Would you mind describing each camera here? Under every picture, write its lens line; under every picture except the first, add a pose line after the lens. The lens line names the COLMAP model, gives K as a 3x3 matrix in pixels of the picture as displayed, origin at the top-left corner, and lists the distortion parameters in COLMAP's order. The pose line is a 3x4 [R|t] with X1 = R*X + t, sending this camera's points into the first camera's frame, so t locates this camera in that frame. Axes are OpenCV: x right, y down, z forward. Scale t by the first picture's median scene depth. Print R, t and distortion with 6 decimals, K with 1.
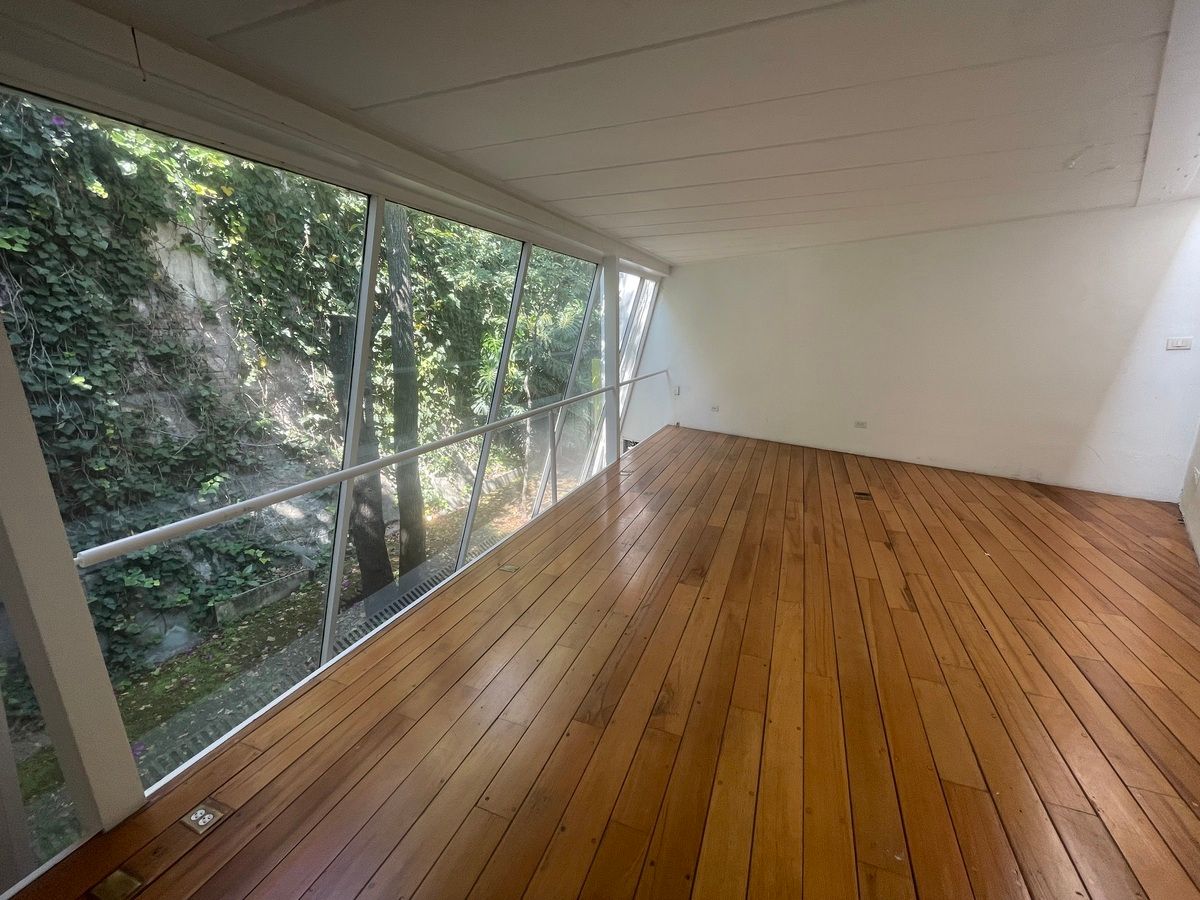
lens RADIAL K [[486.0, 0, 600.2], [0, 486.0, 450.1], [0, 0, 1]] dist [-0.004353, 0.000199]
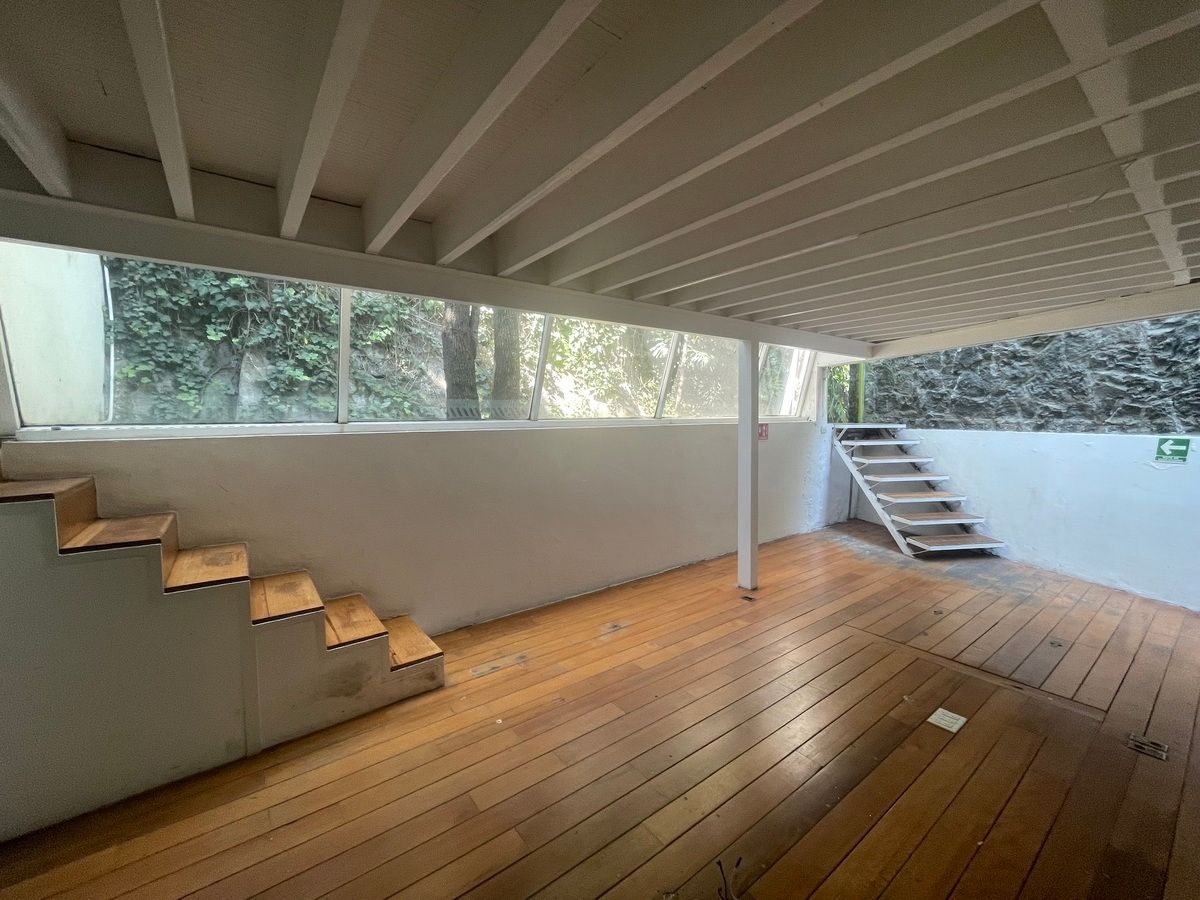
lens RADIAL K [[486.0, 0, 603.7], [0, 486.0, 447.1], [0, 0, 1]] dist [-0.004353, 0.000199]
pose [[0.862241, 0.040270, -0.504896, 0.168685], [-0.125255, 0.982826, -0.135515, 0.282407], [0.490767, 0.180088, 0.852476, 0.213123]]
